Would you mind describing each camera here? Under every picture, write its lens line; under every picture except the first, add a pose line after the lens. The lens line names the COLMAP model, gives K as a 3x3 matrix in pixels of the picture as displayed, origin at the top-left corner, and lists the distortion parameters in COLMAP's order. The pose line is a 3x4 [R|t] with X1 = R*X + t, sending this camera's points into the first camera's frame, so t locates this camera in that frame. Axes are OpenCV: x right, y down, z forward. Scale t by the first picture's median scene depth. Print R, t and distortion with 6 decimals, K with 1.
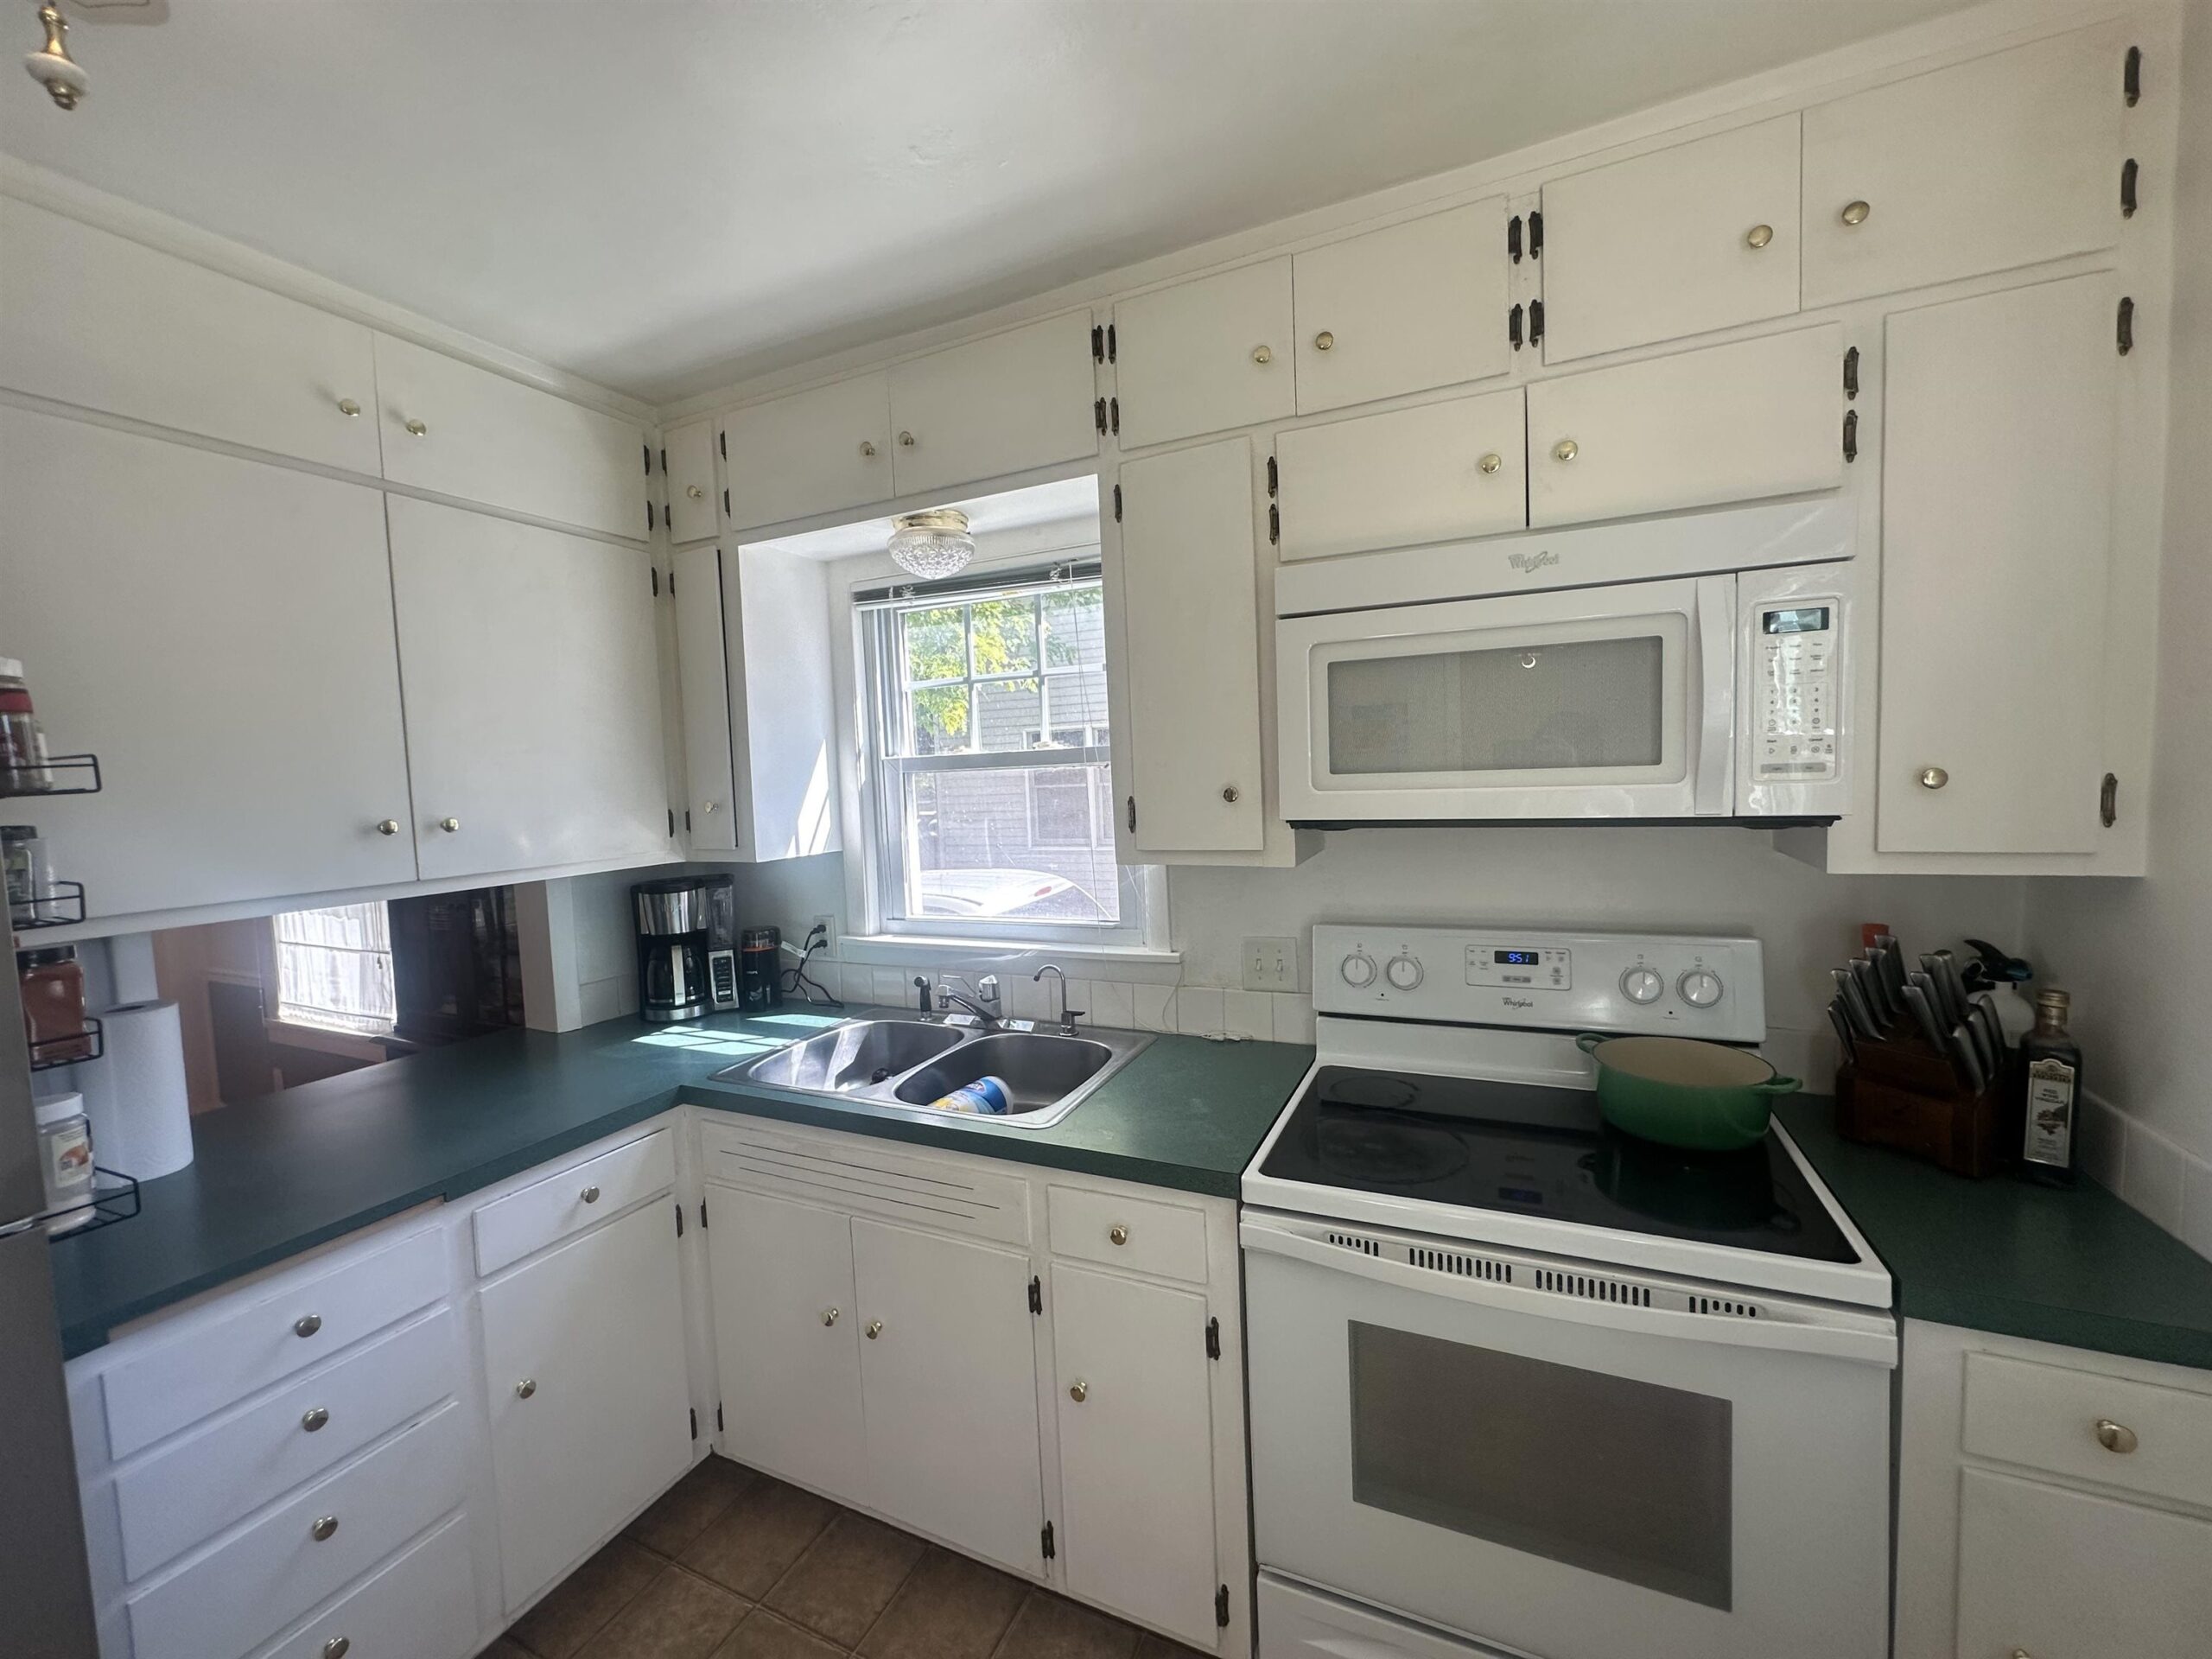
lens RADIAL K [[884.8, 0, 1101.4], [0, 884.8, 830.0], [0, 0, 1]] dist [-0.000888, 0.000284]
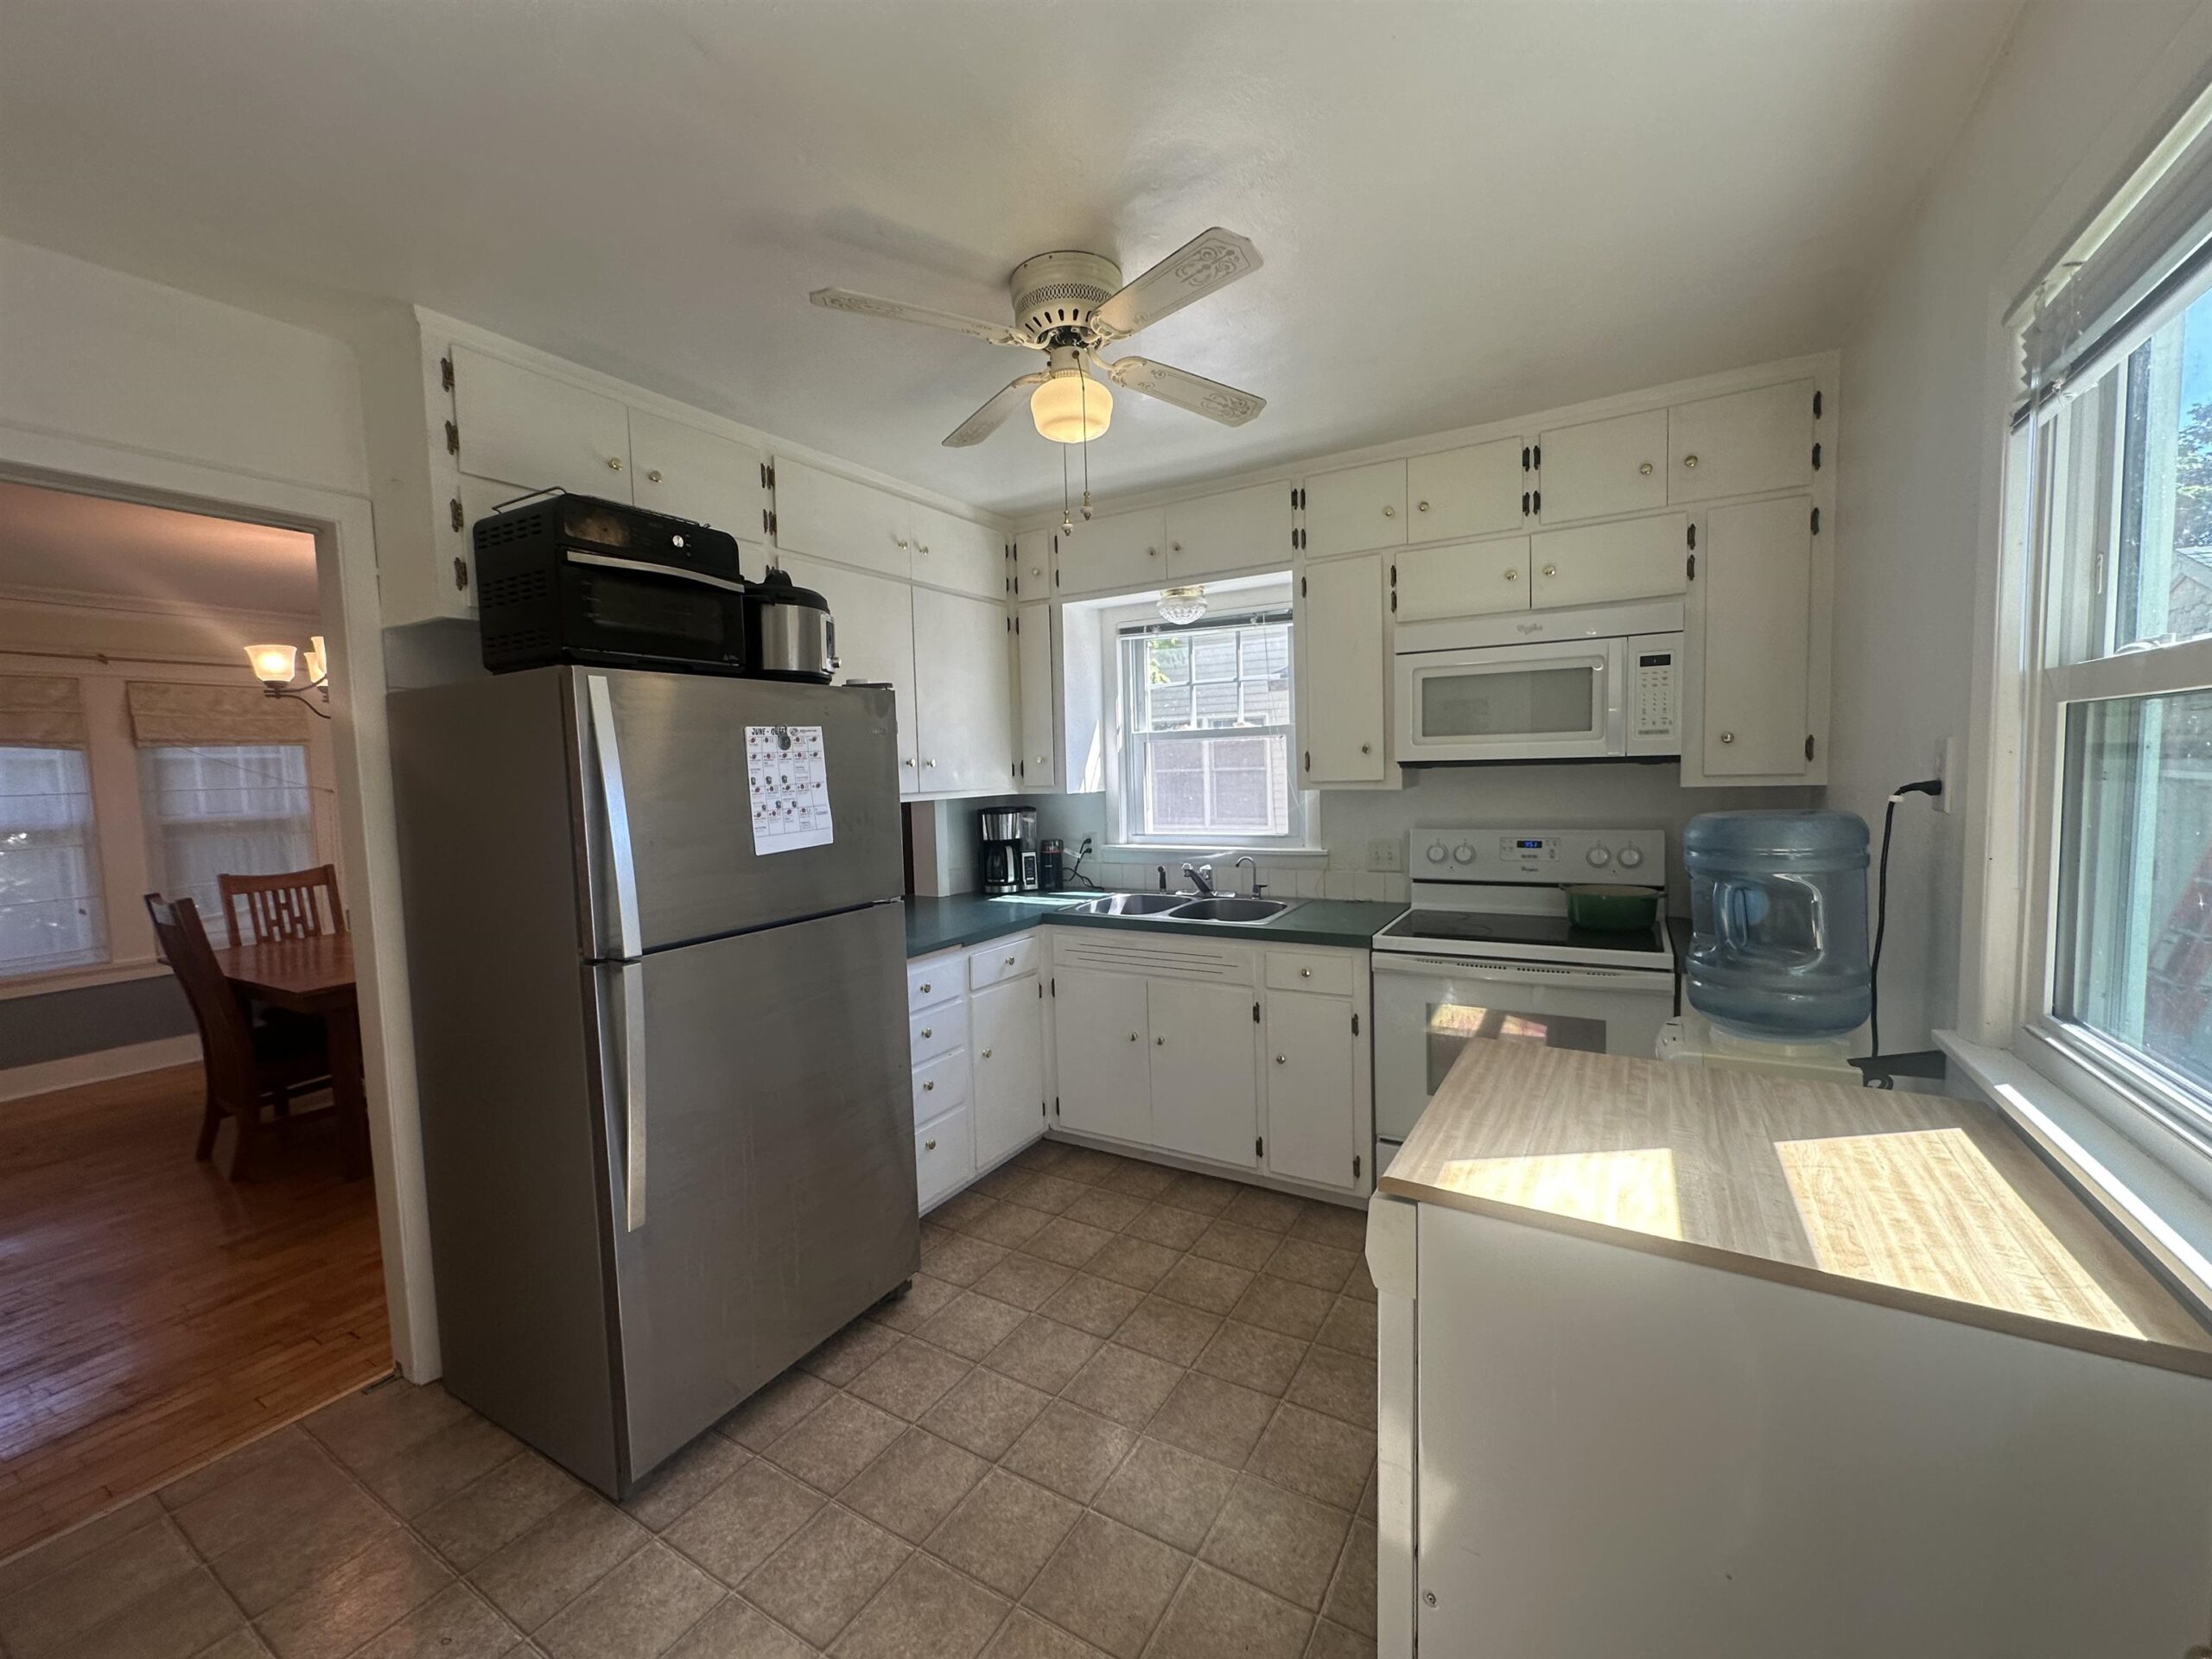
lens RADIAL K [[876.1, 0, 1107.0], [0, 876.1, 827.4], [0, 0, 1]] dist [-0.000957, -0.000077]
pose [[0.995291, 0.017709, -0.095305, -0.191888], [-0.017177, 0.999832, 0.006398, 0.108162], [0.095403, -0.004731, 0.995428, -0.772621]]
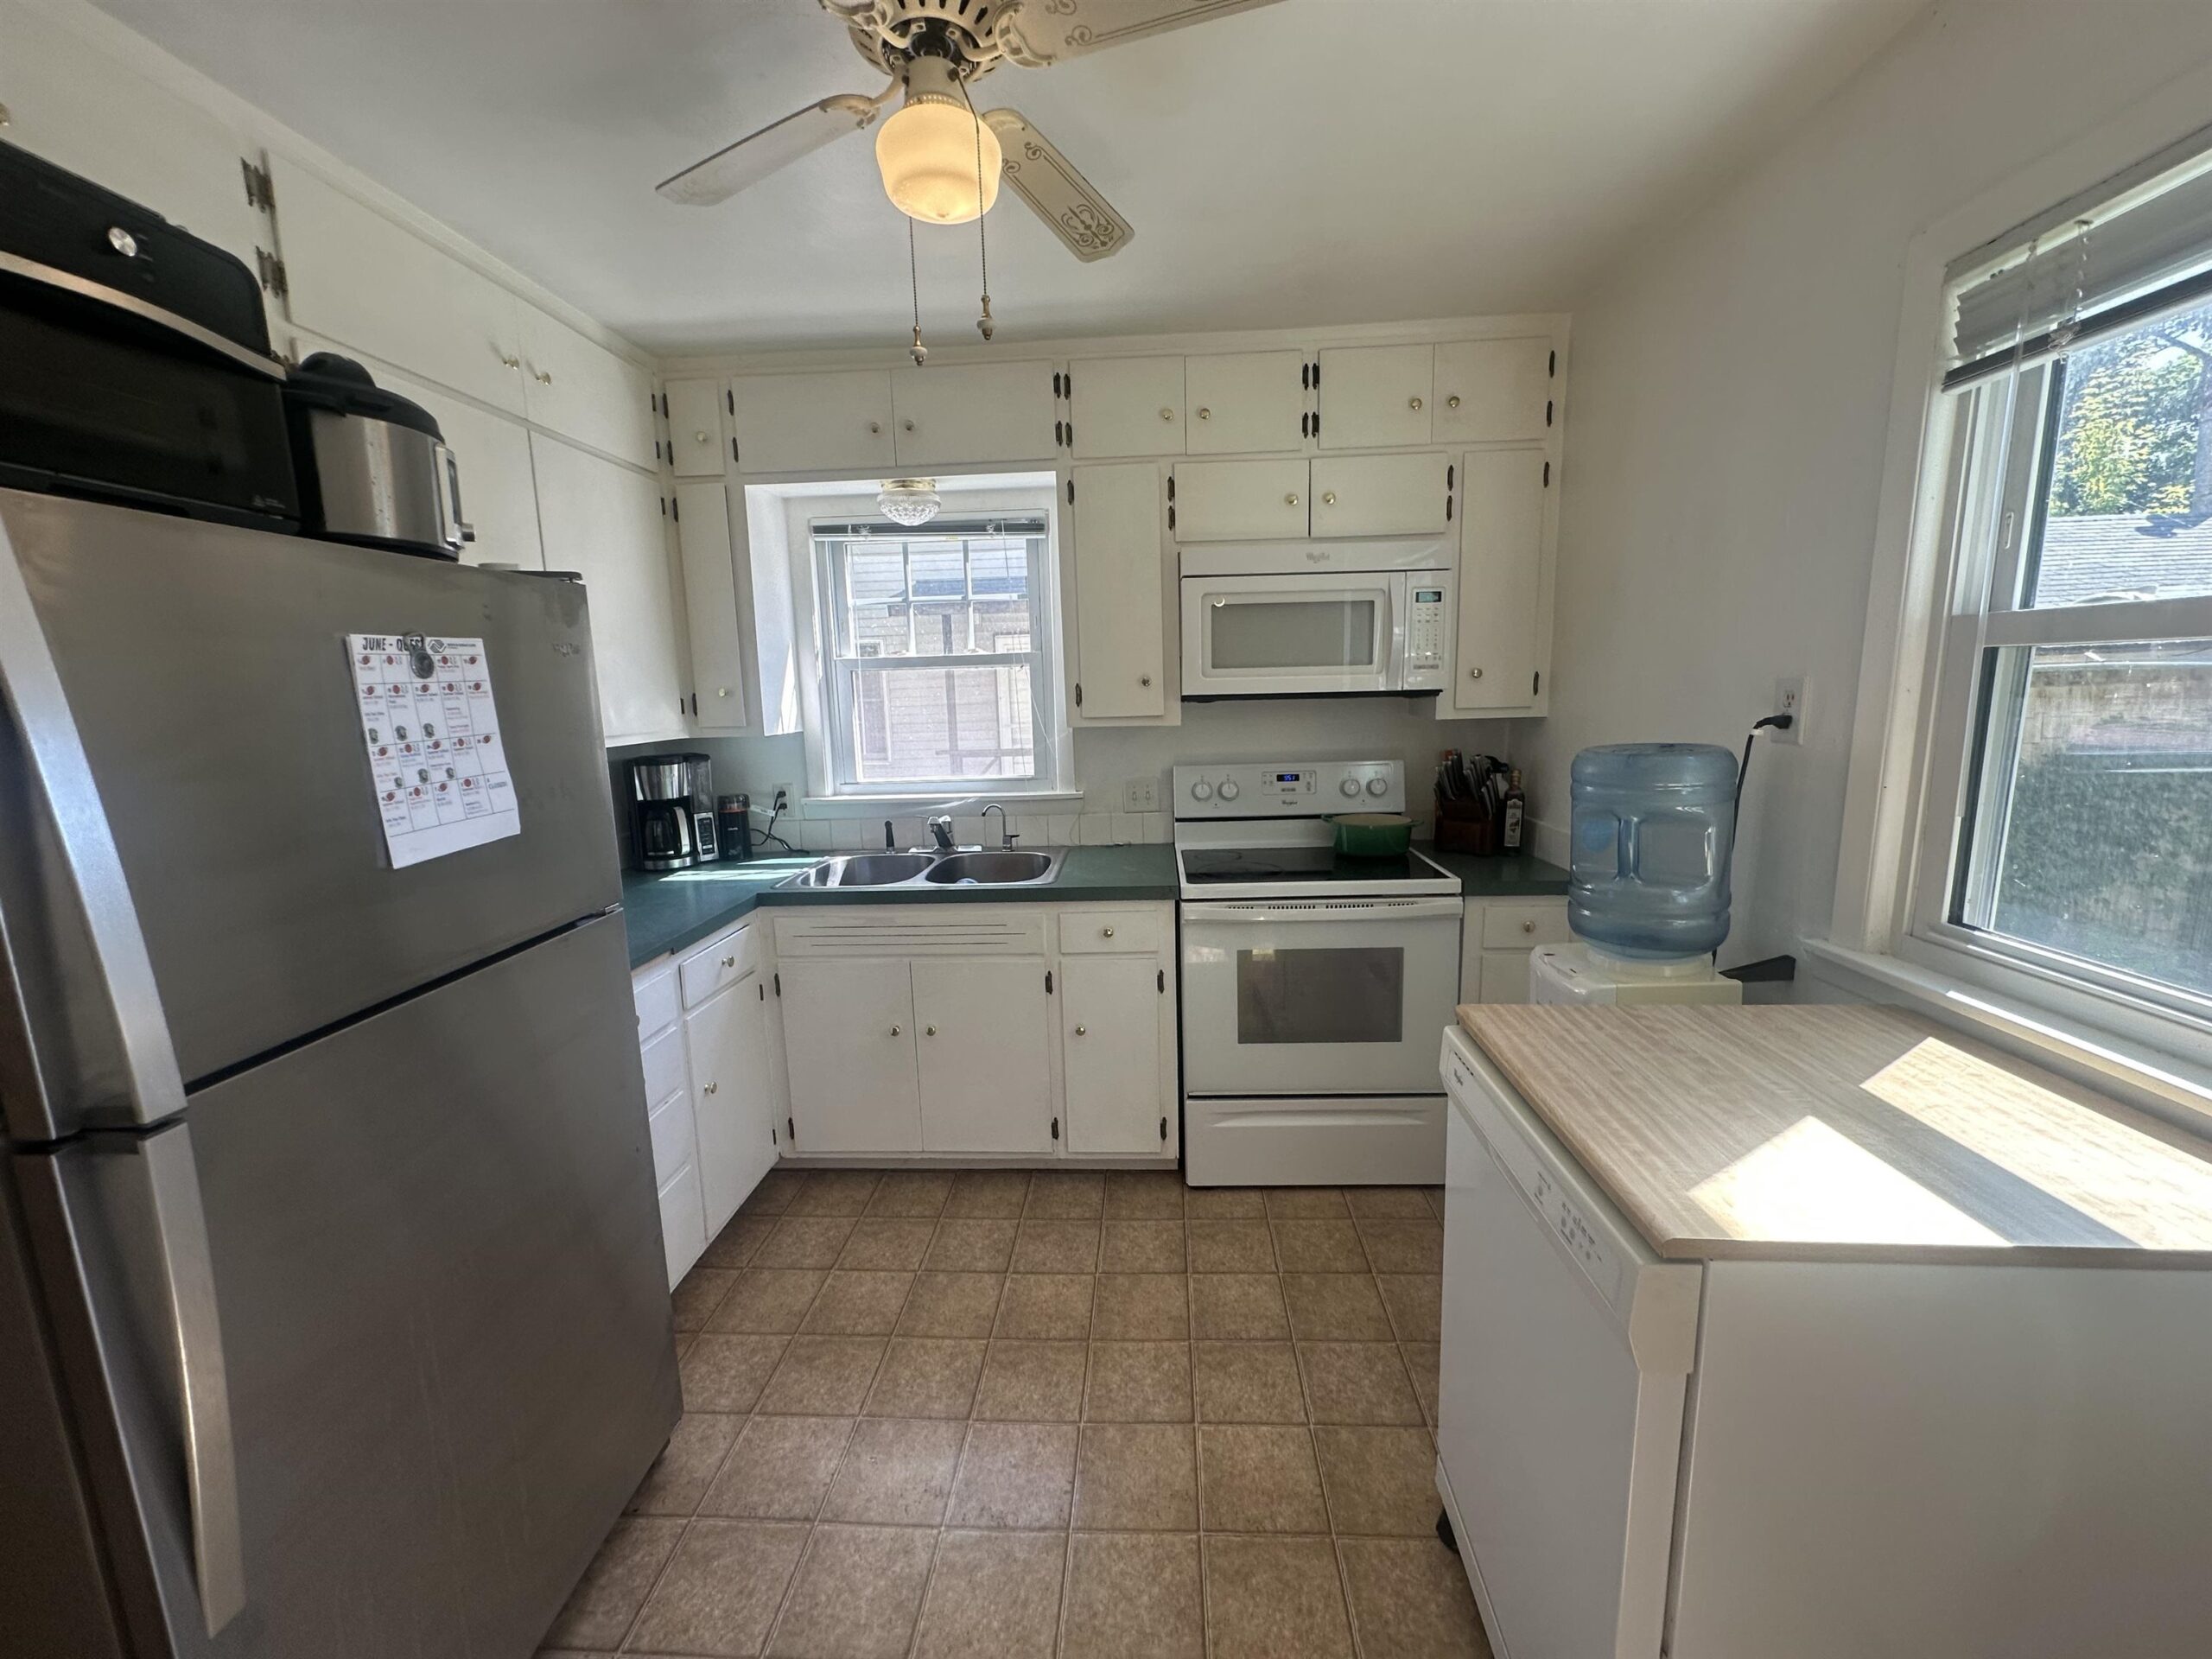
lens RADIAL K [[876.1, 0, 1107.0], [0, 876.1, 827.4], [0, 0, 1]] dist [-0.000957, -0.000077]
pose [[0.928825, -0.045343, 0.367733, -0.491242], [0.015058, 0.996283, 0.084814, 0.084405], [-0.370212, -0.073240, 0.926056, -0.472641]]
